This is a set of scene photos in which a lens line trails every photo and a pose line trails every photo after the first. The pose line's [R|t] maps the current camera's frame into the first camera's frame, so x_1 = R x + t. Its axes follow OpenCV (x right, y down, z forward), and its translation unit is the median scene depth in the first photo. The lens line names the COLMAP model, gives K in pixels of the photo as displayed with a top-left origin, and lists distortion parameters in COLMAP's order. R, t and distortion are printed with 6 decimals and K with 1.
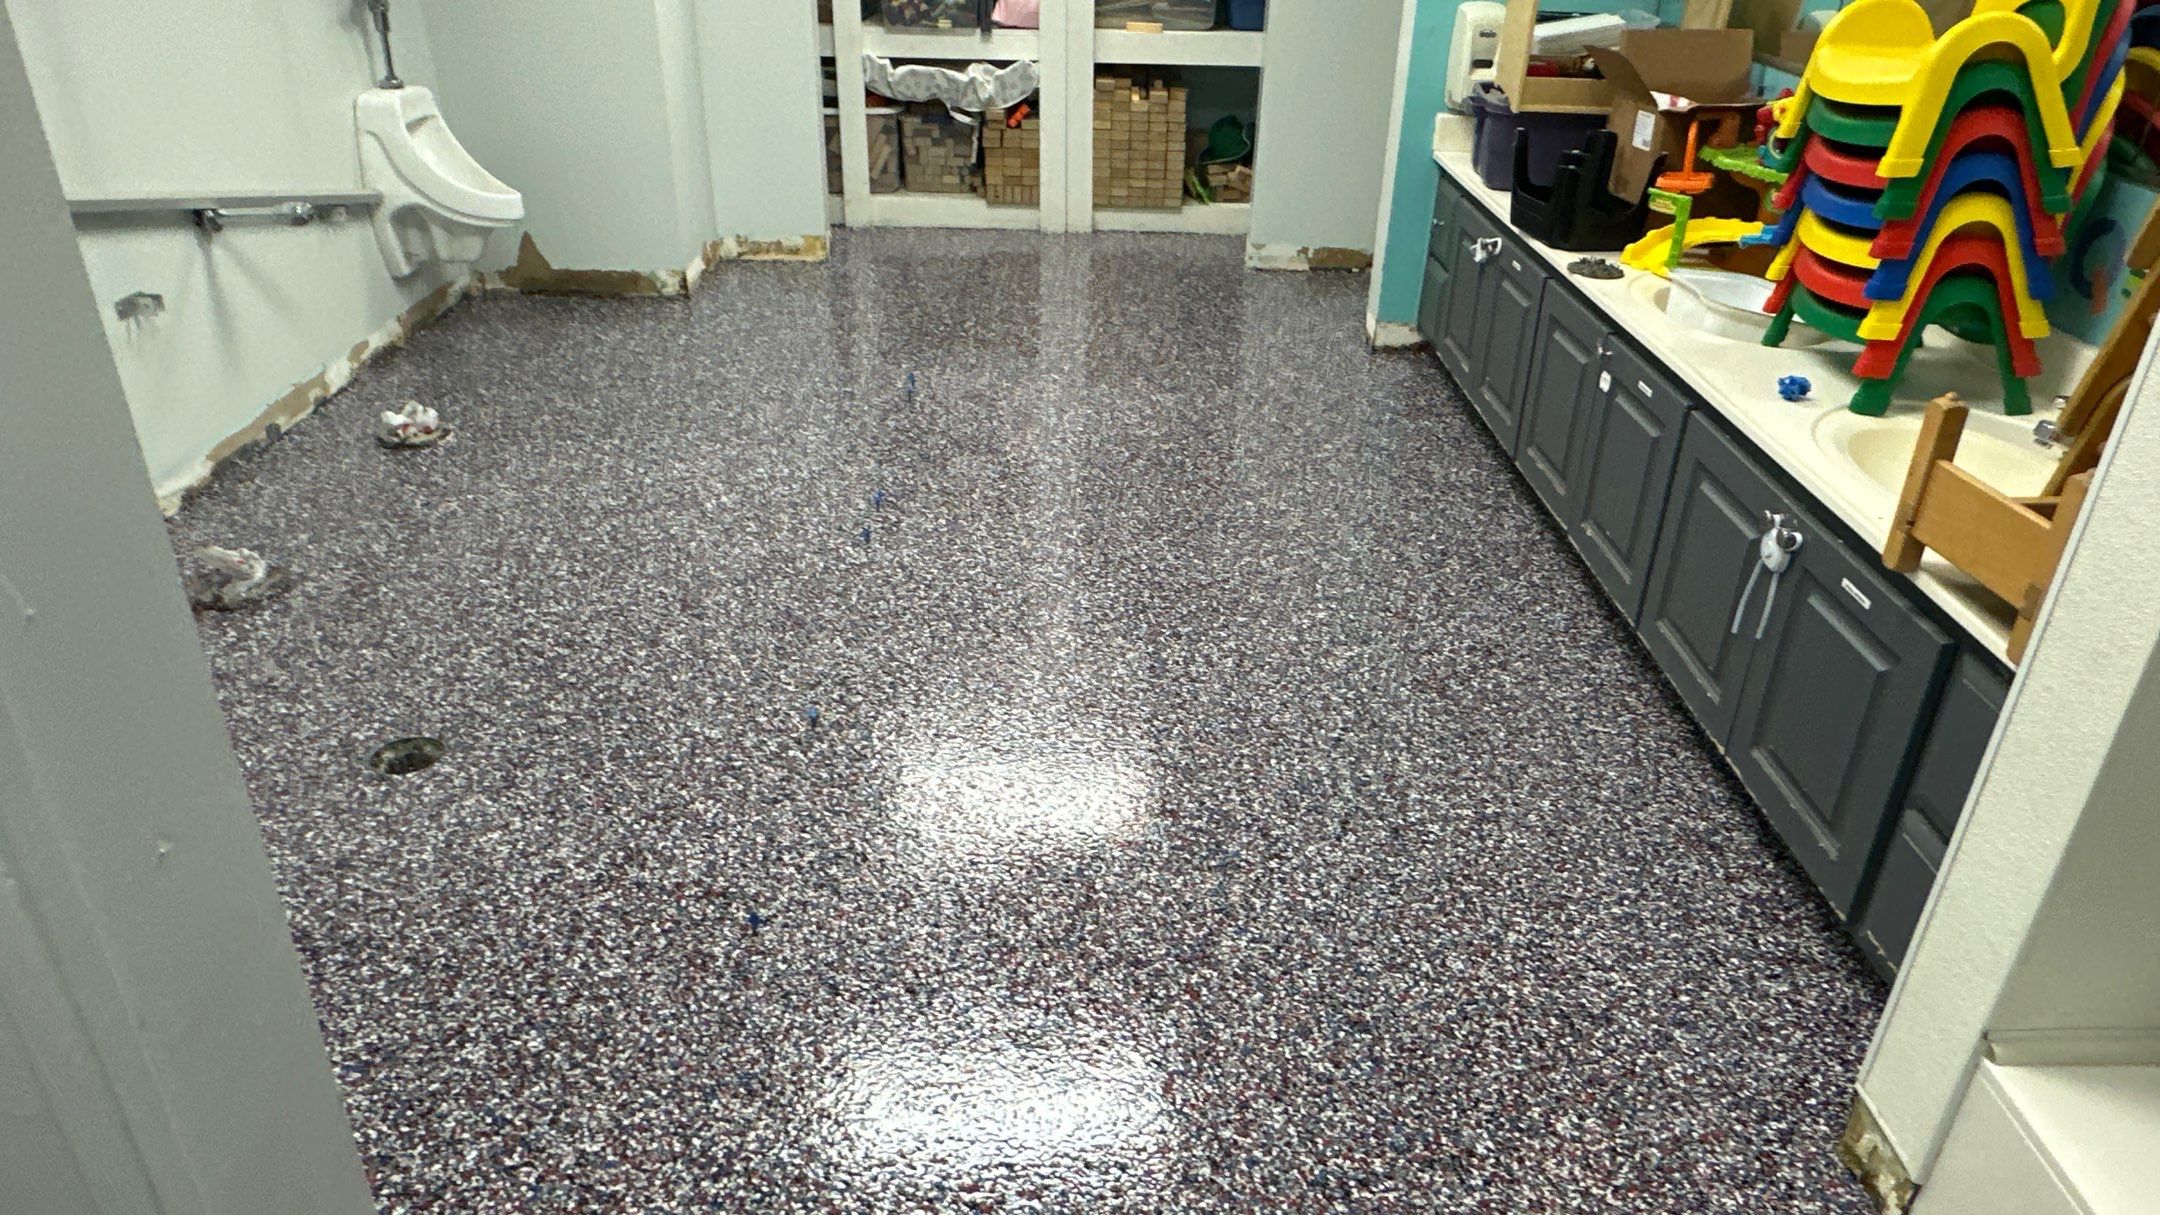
lens RADIAL K [[1430.9, 0, 1083.3], [0, 1430.9, 608.6], [0, 0, 1]] dist [-0.004469, 0.000424]
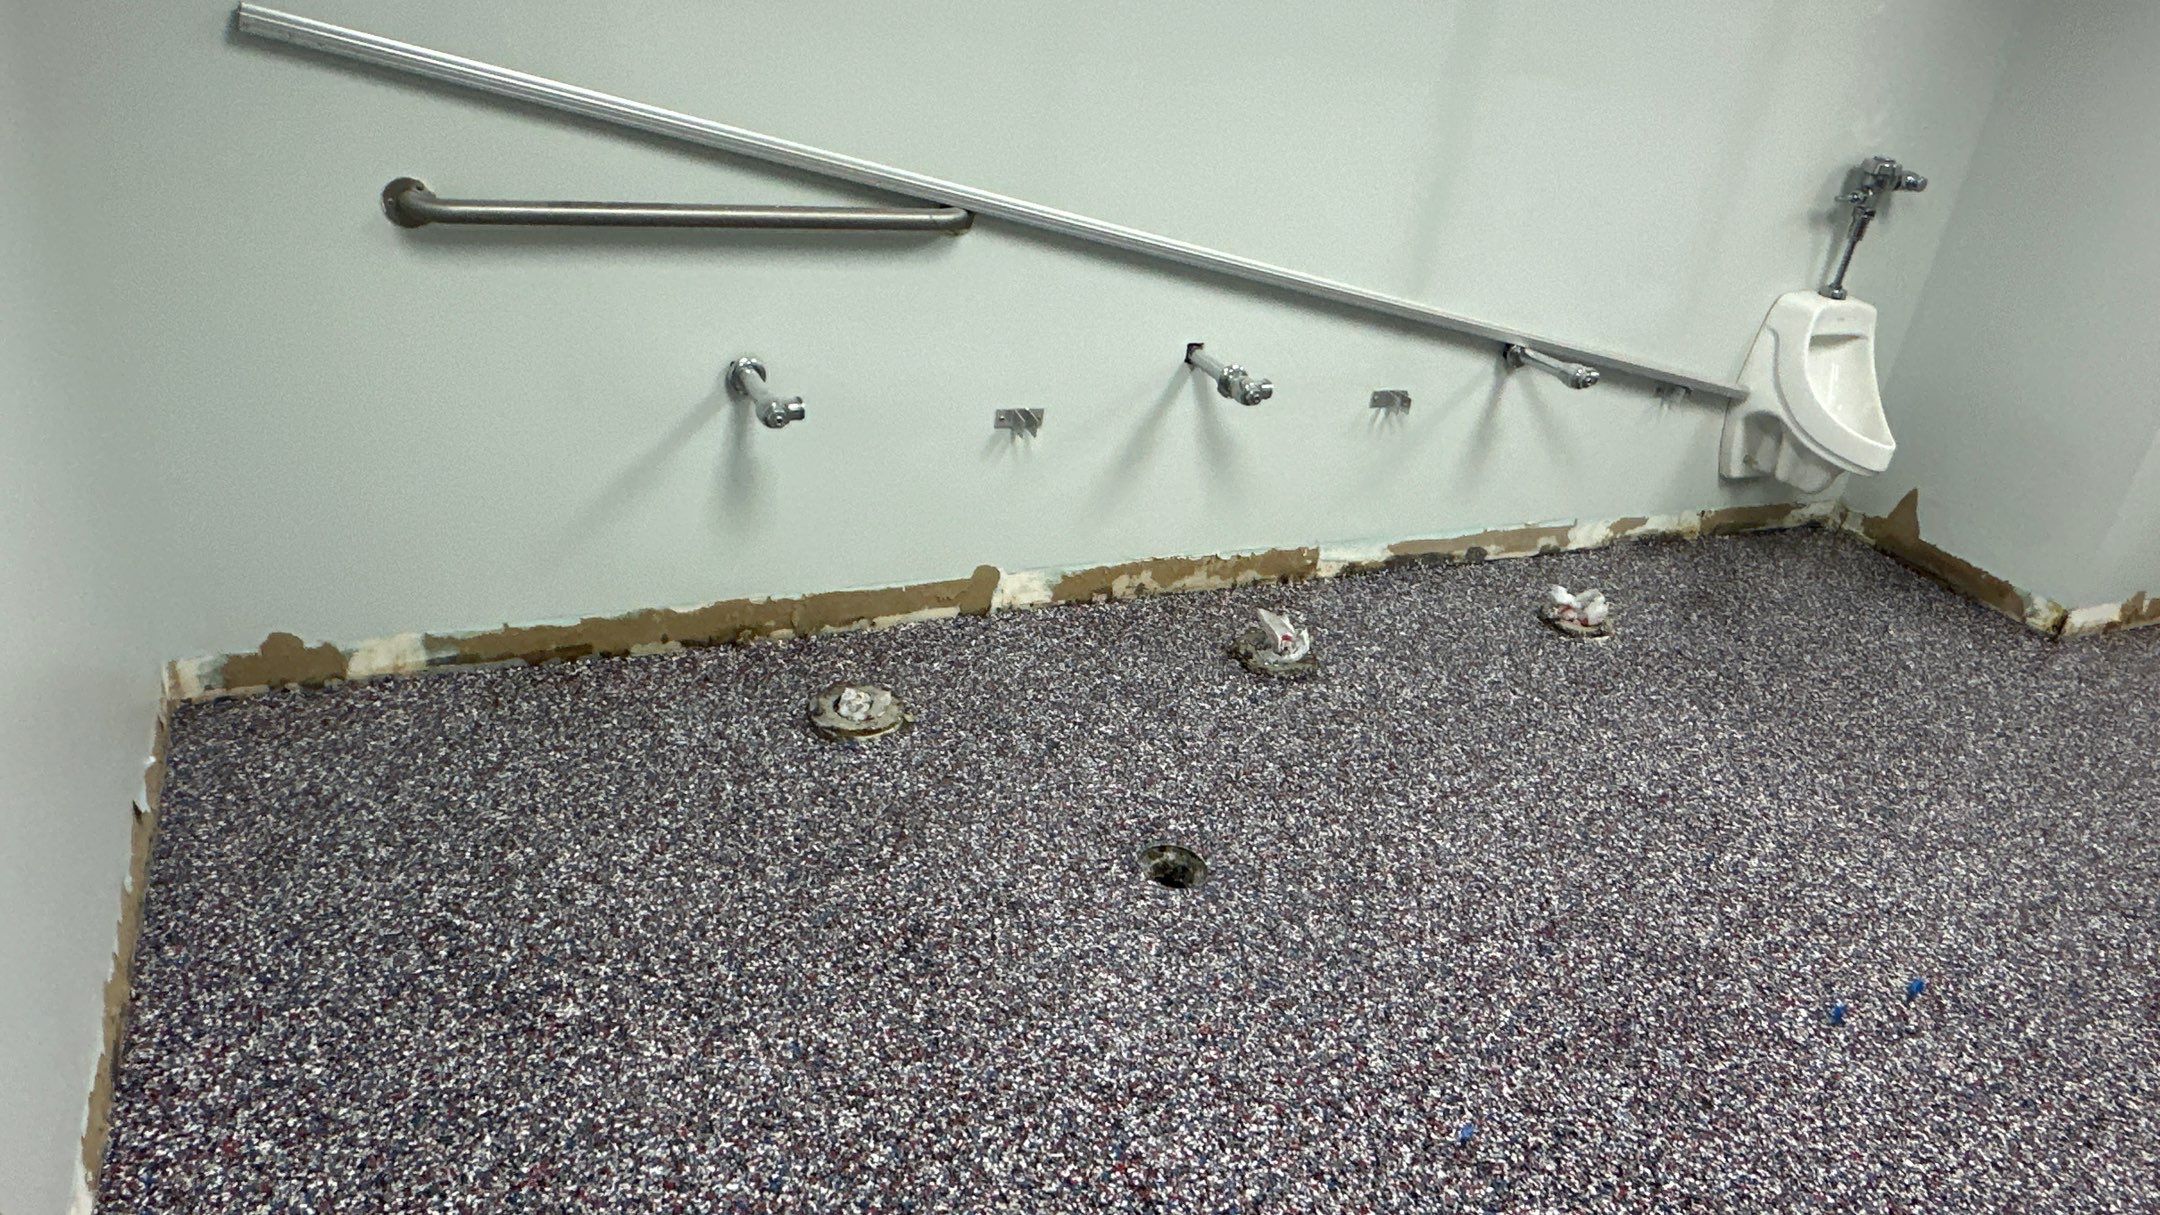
lens RADIAL K [[1430.9, 0, 1085.6], [0, 1430.9, 609.7], [0, 0, 1]] dist [-0.004469, 0.000424]
pose [[0.414188, 0.444845, -0.794079, 0.197063], [-0.523200, 0.830251, 0.192210, -0.186273], [0.744789, 0.335851, 0.576622, 0.278937]]
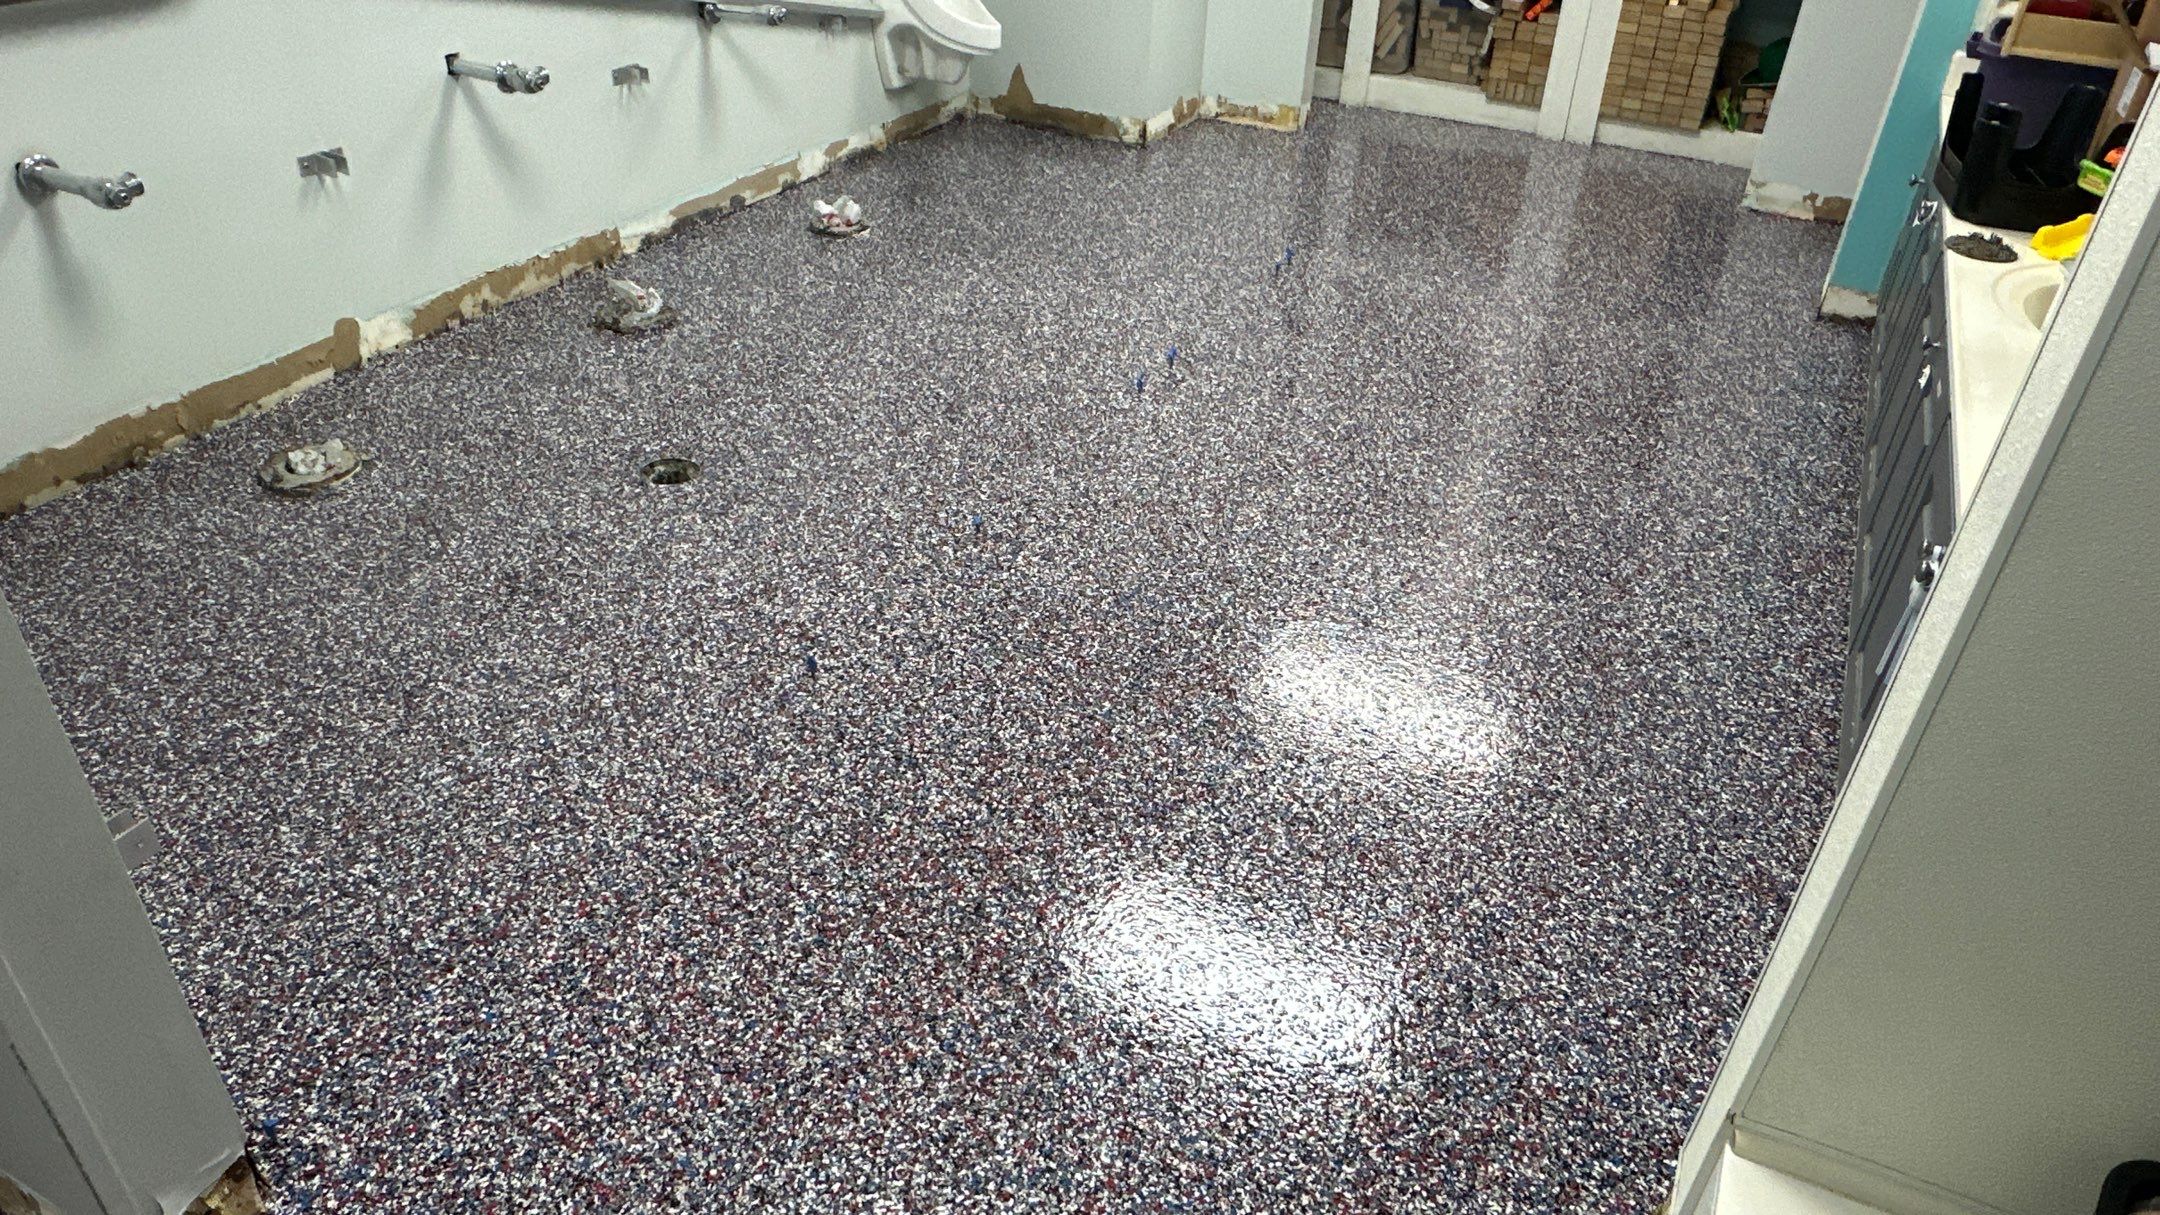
lens RADIAL K [[1430.9, 0, 1085.0], [0, 1430.9, 609.0], [0, 0, 1]] dist [-0.004469, 0.000424]
pose [[0.891799, 0.261818, -0.368980, 0.281070], [-0.234260, 0.964926, 0.118494, -0.009091], [0.387062, -0.019236, 0.921853, 0.018867]]
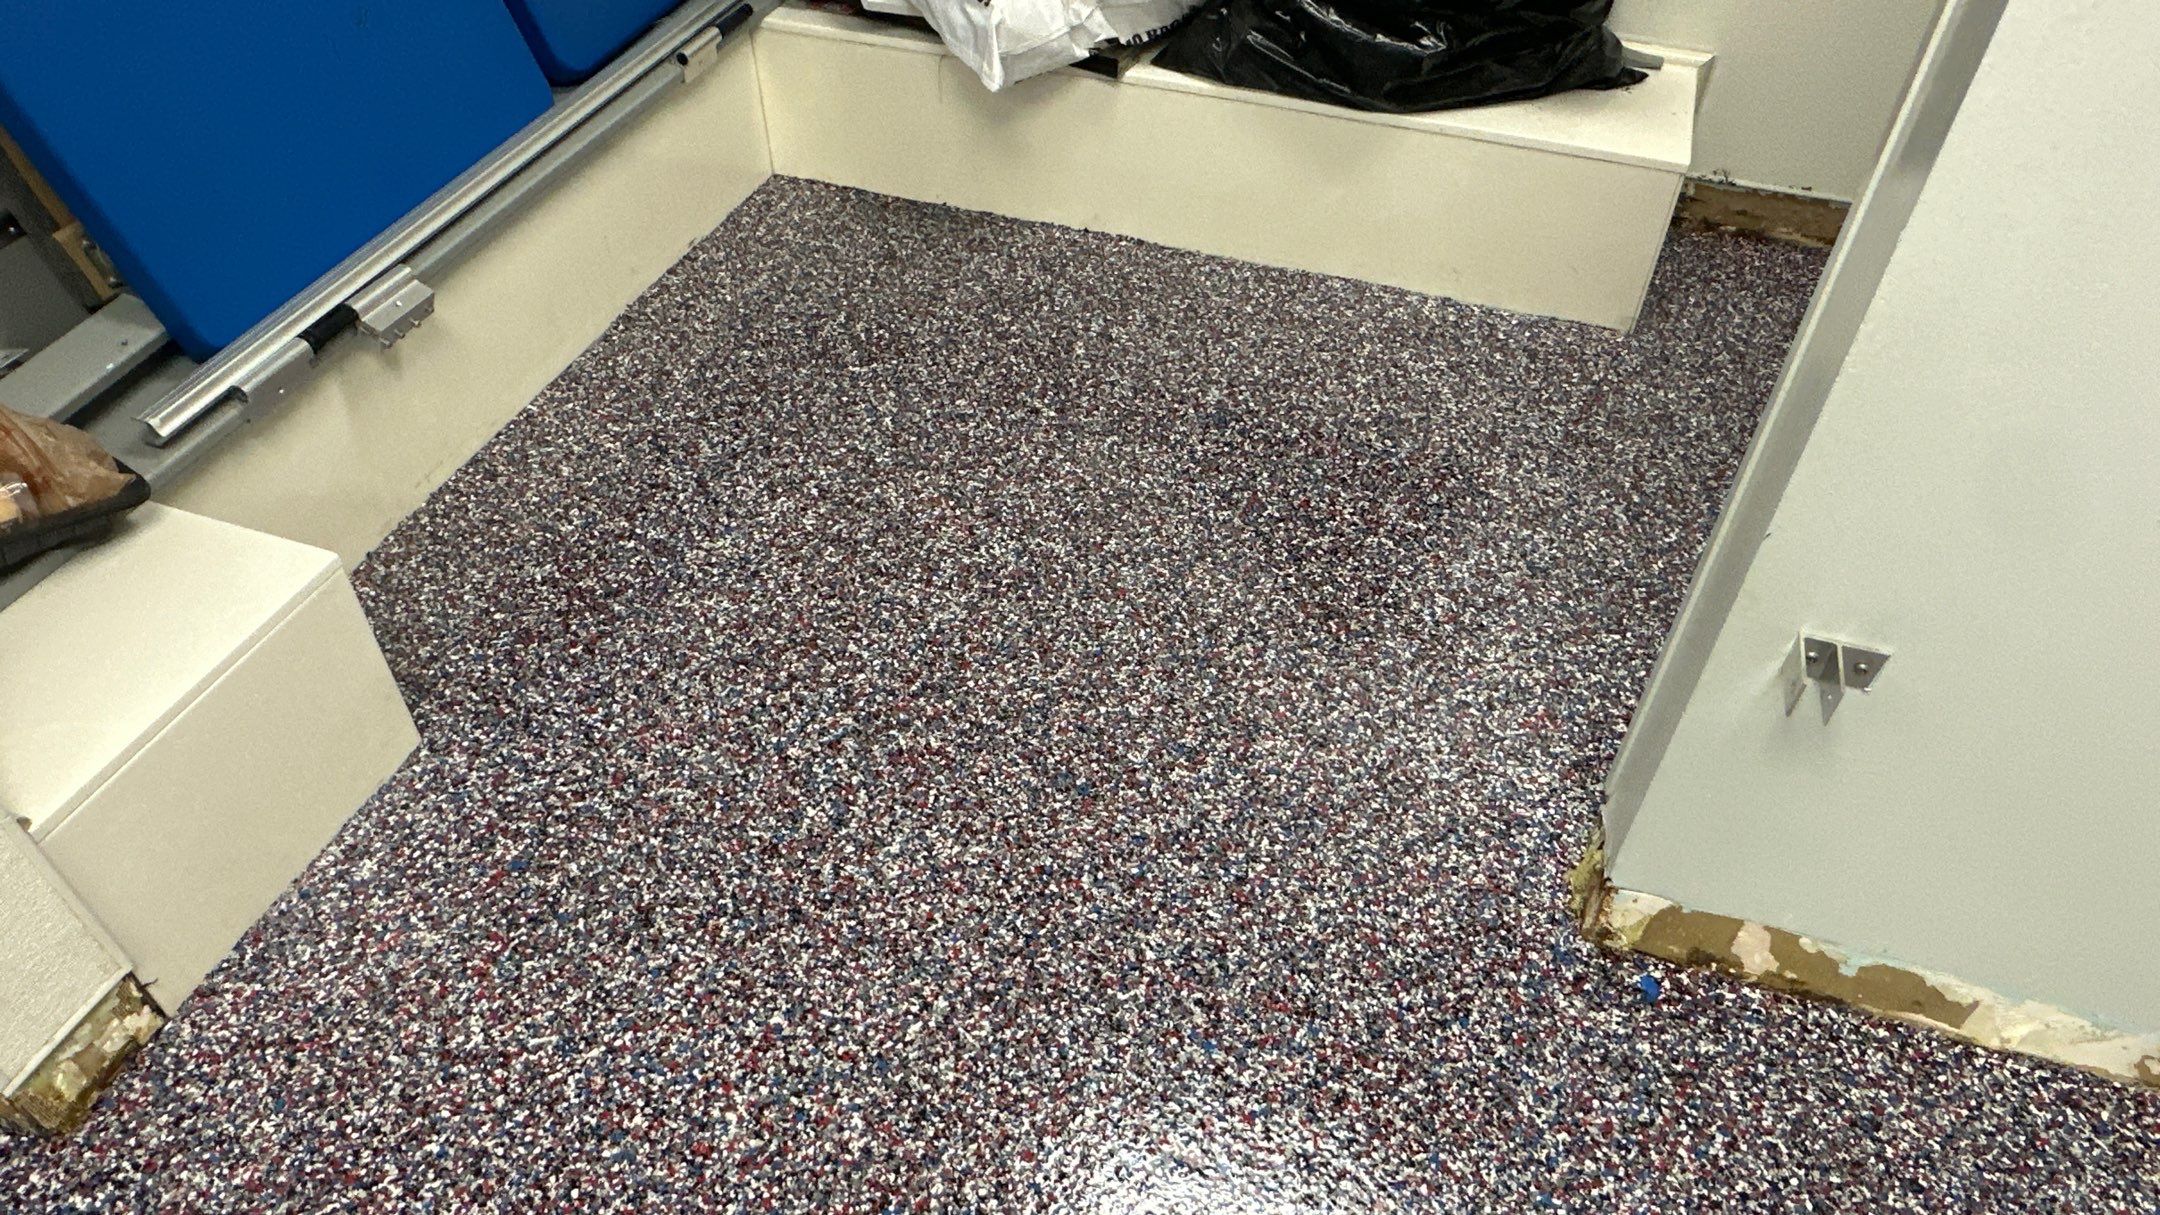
lens RADIAL K [[1430.9, 0, 1085.8], [0, 1430.9, 606.6], [0, 0, 1]] dist [-0.004469, 0.000424]
pose [[-0.941976, -0.261776, 0.210130, -0.045651], [0.120771, 0.319775, 0.939765, -0.233463], [-0.313202, 0.910614, -0.269606, 0.497247]]
